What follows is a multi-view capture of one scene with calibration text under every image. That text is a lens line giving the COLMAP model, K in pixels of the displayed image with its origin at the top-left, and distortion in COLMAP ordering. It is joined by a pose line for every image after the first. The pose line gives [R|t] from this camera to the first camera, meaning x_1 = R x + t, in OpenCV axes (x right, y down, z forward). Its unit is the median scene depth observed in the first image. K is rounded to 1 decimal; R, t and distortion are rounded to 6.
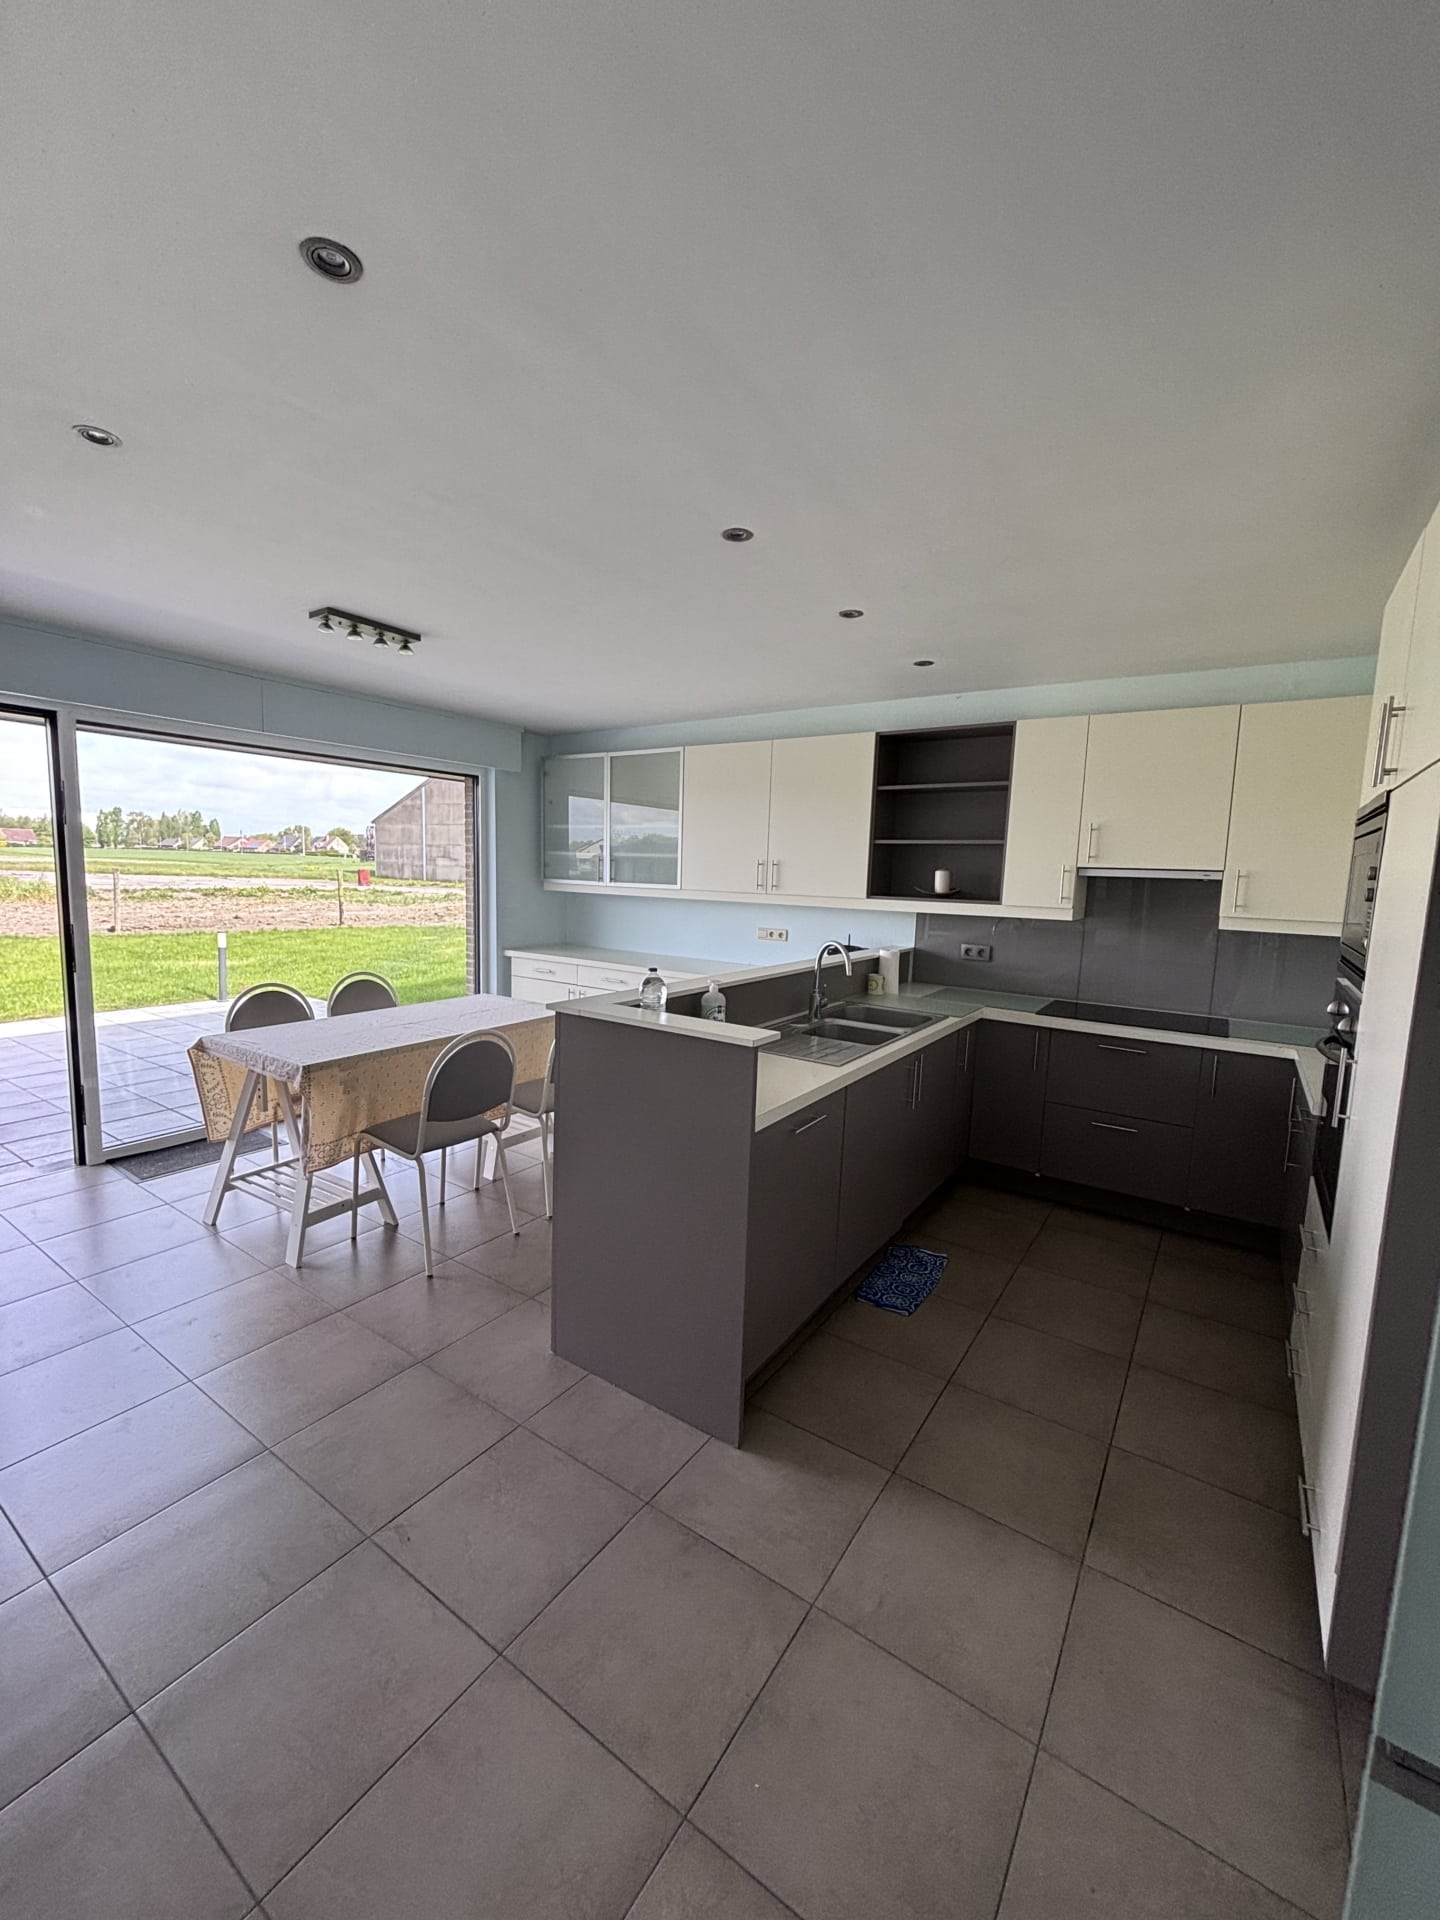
lens RADIAL K [[772.9, 0, 717.1], [0, 772.9, 961.7], [0, 0, 1]] dist [0.003354, -0.002387]
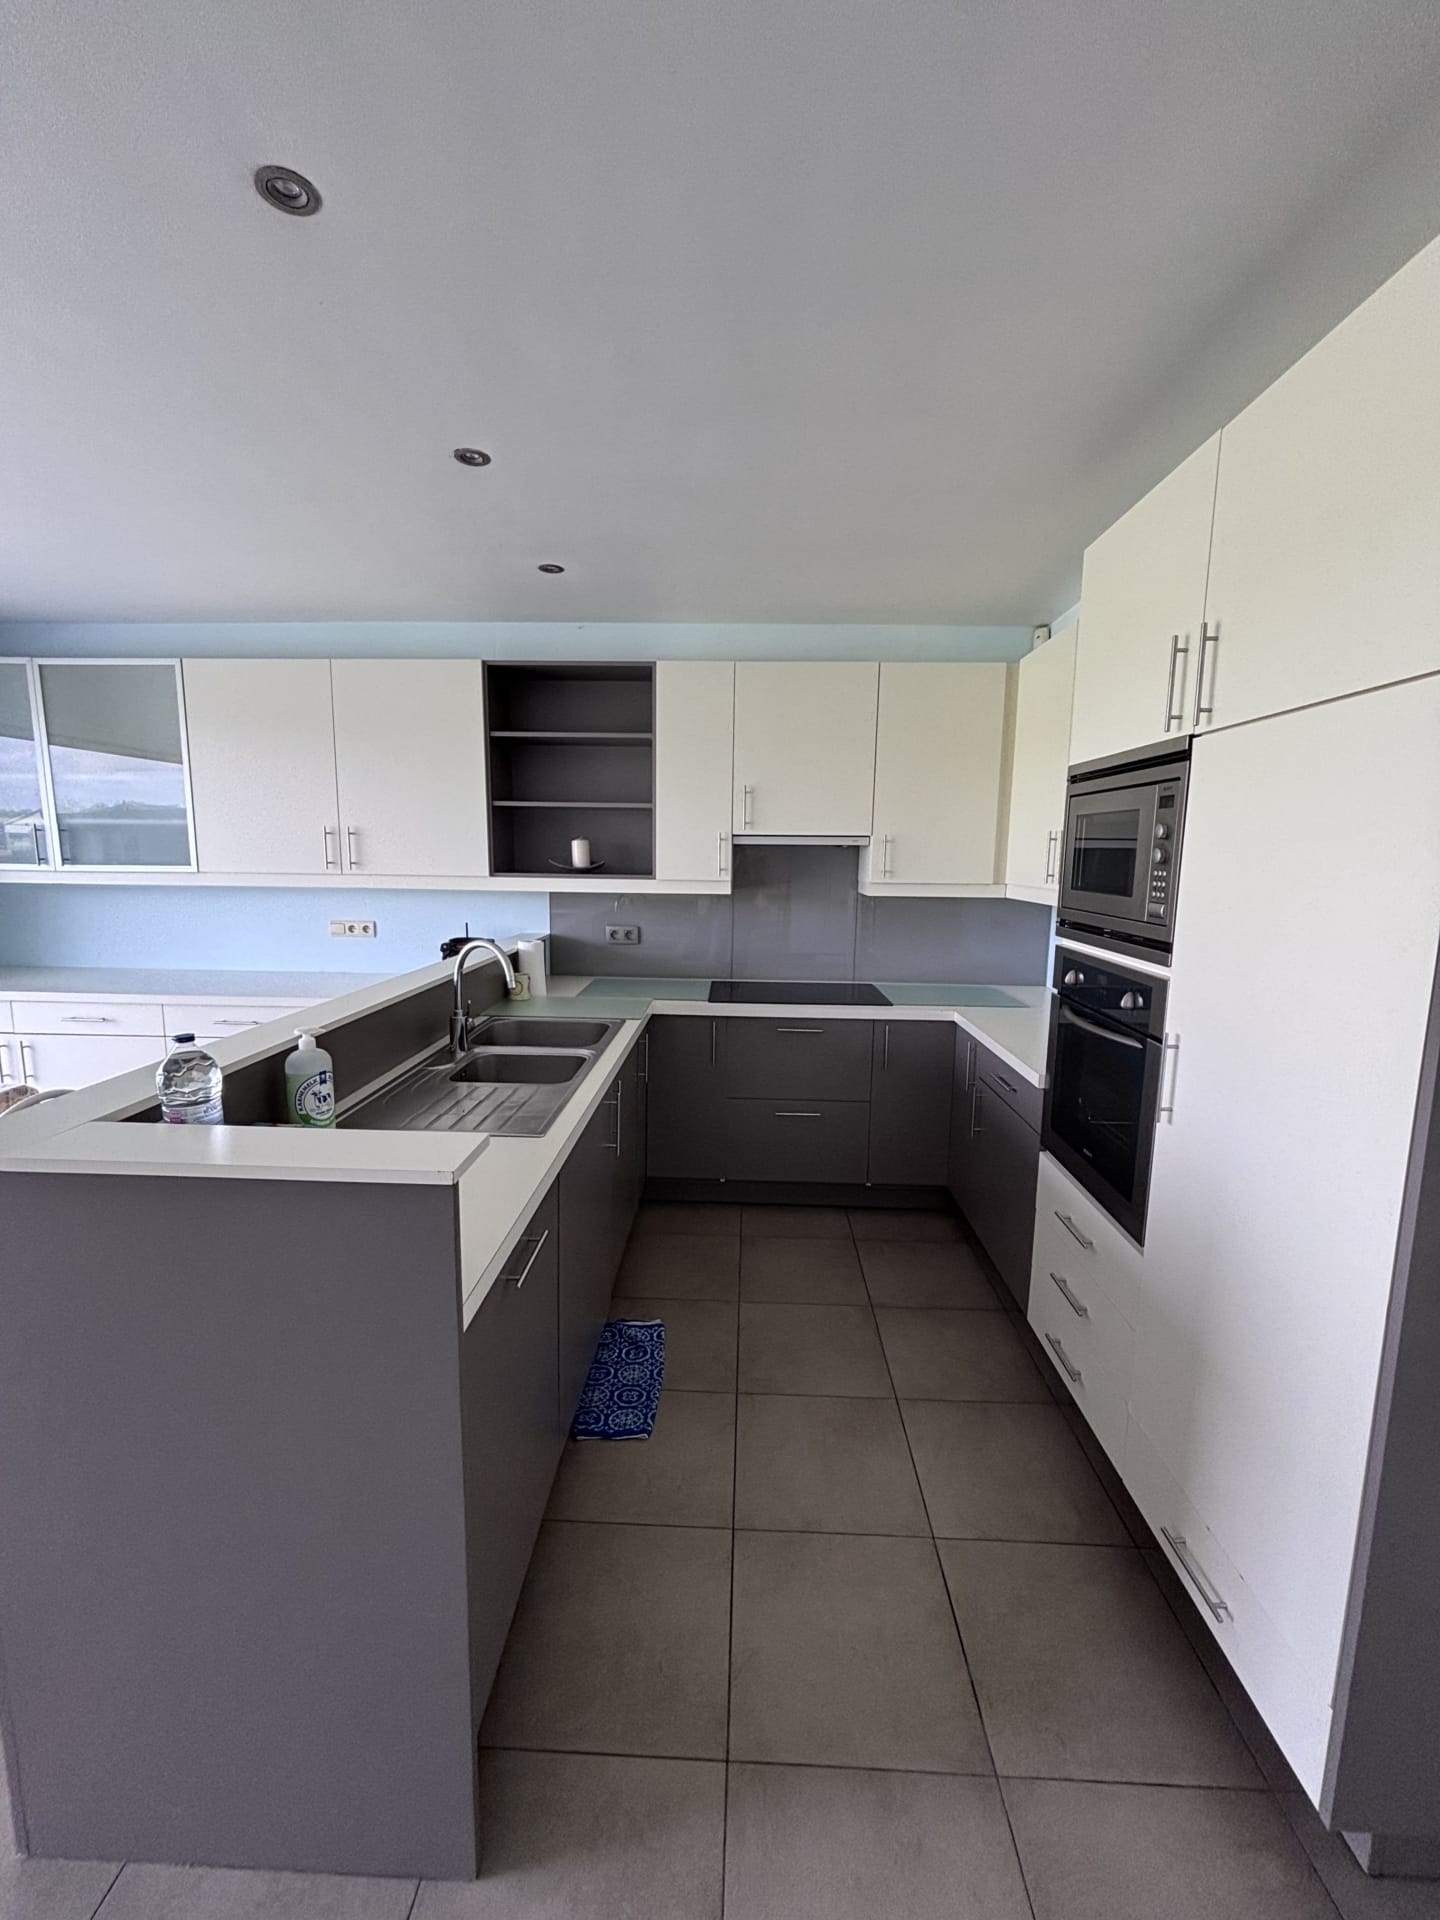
lens RADIAL K [[772.9, 0, 726.0], [0, 772.9, 960.0], [0, 0, 1]] dist [0.003354, -0.002387]
pose [[0.844241, -0.093159, 0.527805, -0.027564], [0.075998, 0.995635, 0.054172, -0.024256], [-0.530548, -0.005622, 0.847636, 0.230167]]
